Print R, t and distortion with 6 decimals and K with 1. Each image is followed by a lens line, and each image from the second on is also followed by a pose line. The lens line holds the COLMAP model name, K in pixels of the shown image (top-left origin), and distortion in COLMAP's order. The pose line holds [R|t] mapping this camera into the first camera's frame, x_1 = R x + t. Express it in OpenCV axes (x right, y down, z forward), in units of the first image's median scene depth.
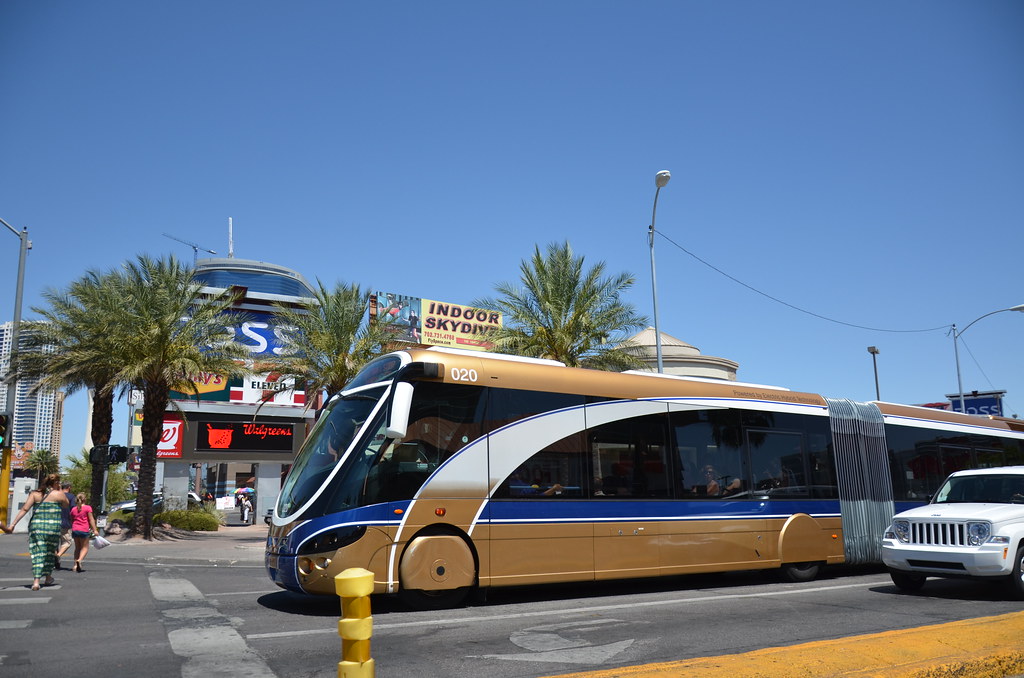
lens RADIAL K [[818.6, 0, 512.0], [0, 818.6, 339.0], [0, 0, 1]] dist [-0.049315, -0.001792]
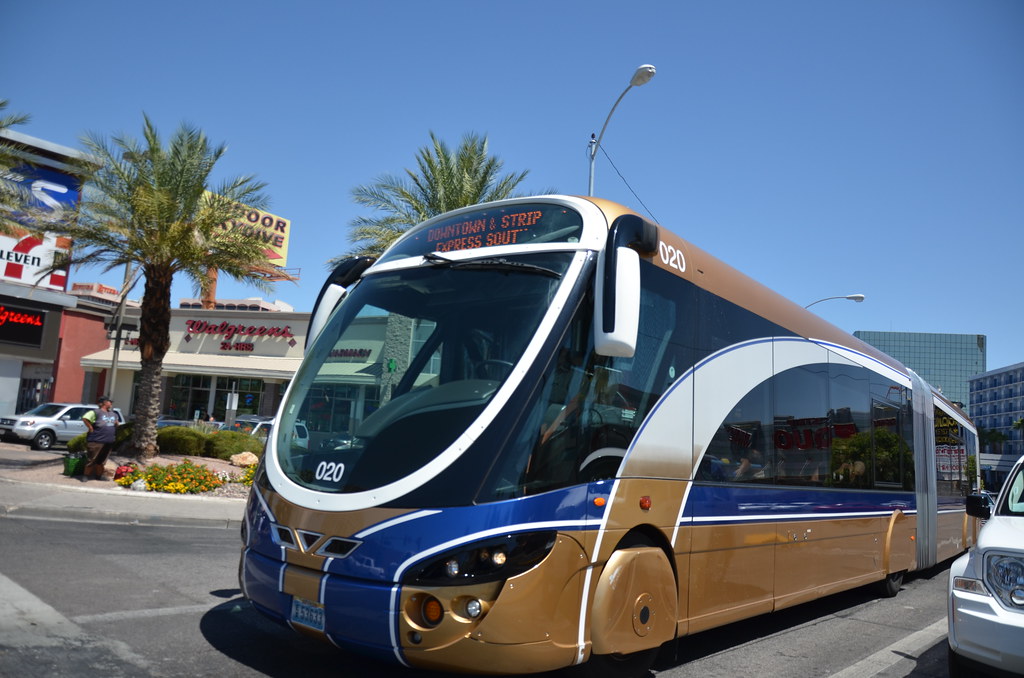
lens RADIAL K [[790.5, 0, 510.9], [0, 790.5, 356.8], [0, 0, 1]] dist [-0.000323, -0.061702]
pose [[0.935073, 0.119981, 0.333531, -0.341275], [-0.152077, 0.985761, 0.071748, 0.091480], [-0.320173, -0.117812, 0.940005, 0.538659]]
